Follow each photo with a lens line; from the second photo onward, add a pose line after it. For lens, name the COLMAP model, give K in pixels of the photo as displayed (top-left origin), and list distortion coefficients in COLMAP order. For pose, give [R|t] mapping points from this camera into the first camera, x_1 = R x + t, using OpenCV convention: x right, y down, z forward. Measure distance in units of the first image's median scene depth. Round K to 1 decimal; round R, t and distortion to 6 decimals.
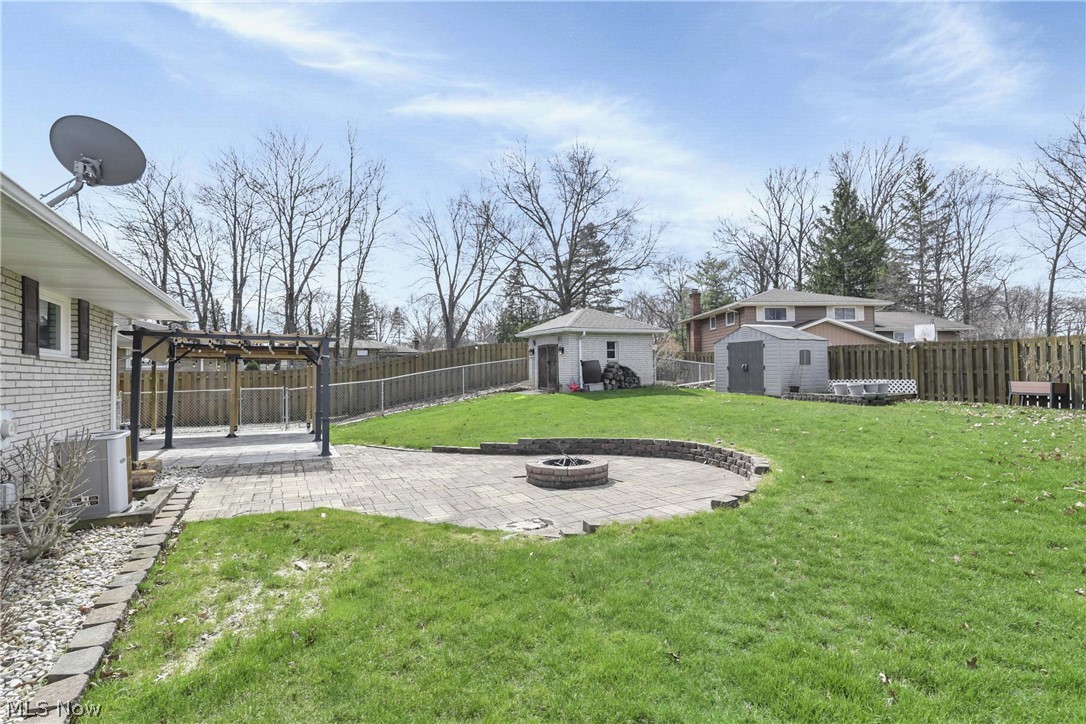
lens RADIAL K [[503.0, 0, 543.0], [0, 503.0, 362.0], [0, 0, 1]] dist [-0.000128, 0.000059]
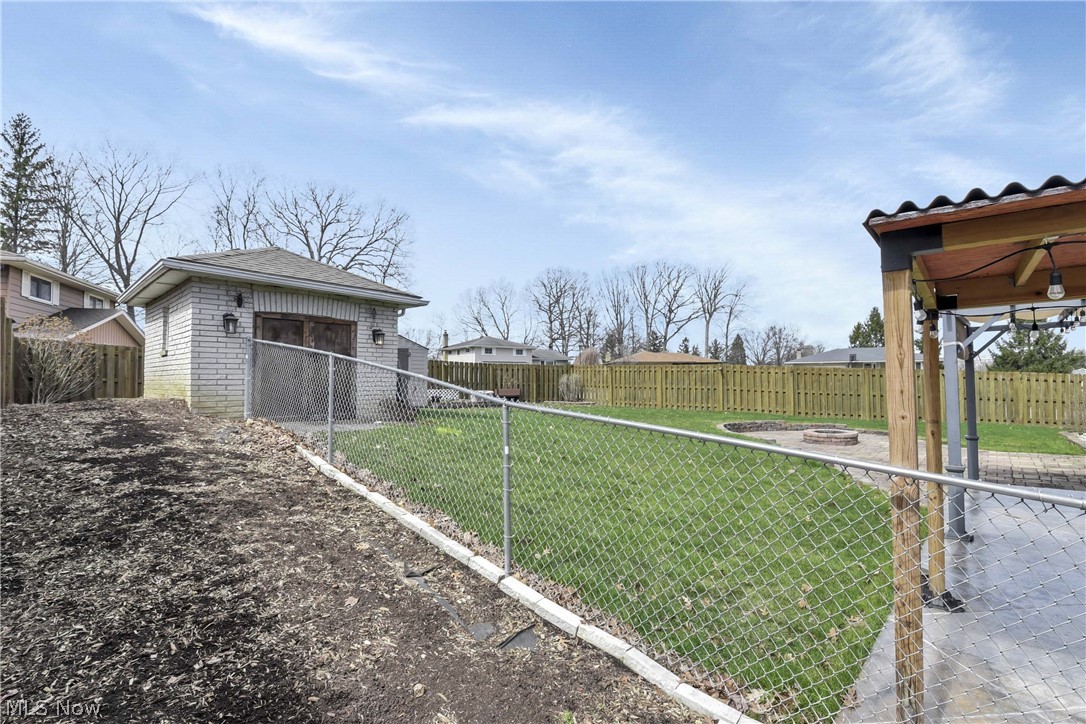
lens RADIAL K [[488.4, 0, 546.2], [0, 488.4, 370.0], [0, 0, 1]] dist [-0.001615, -0.000486]
pose [[-0.337719, 0.028689, 0.940810, -0.542873], [-0.018993, 0.999124, -0.037285, 0.029422], [-0.941055, -0.030461, -0.336878, 1.118672]]
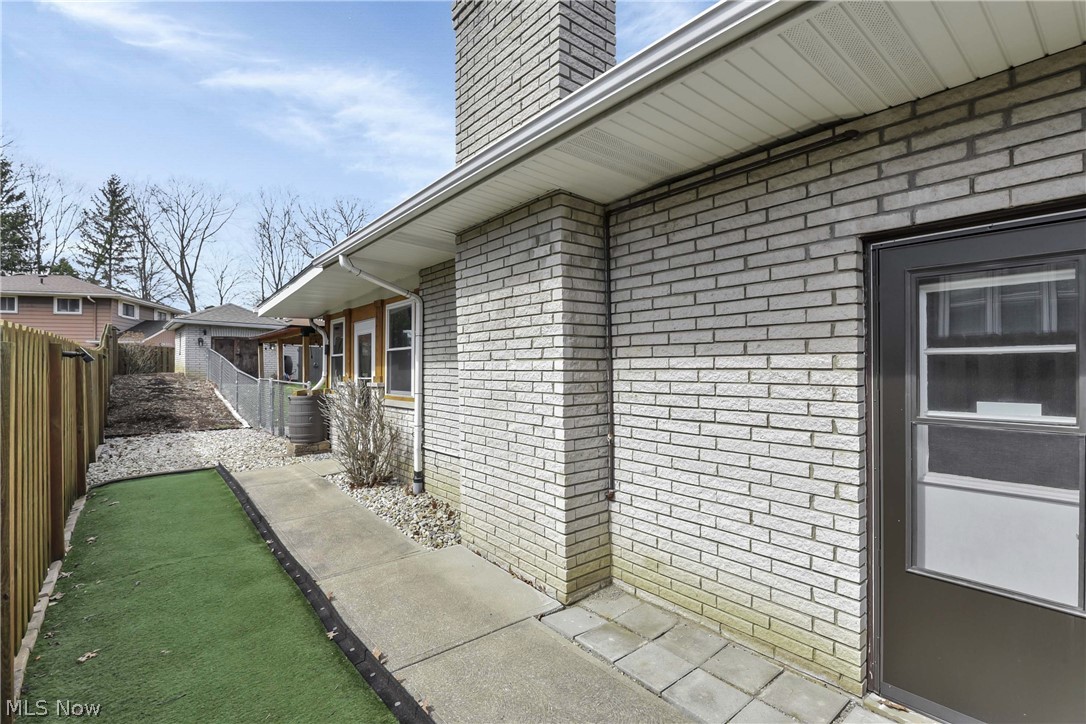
lens RADIAL K [[503.0, 0, 543.0], [0, 503.0, 362.0], [0, 0, 1]] dist [-0.000128, 0.000059]
pose [[-0.232354, 0.023486, 0.972348, -1.314084], [-0.024296, 0.999256, -0.029942, 0.035967], [-0.972328, -0.030581, -0.231611, 0.749918]]
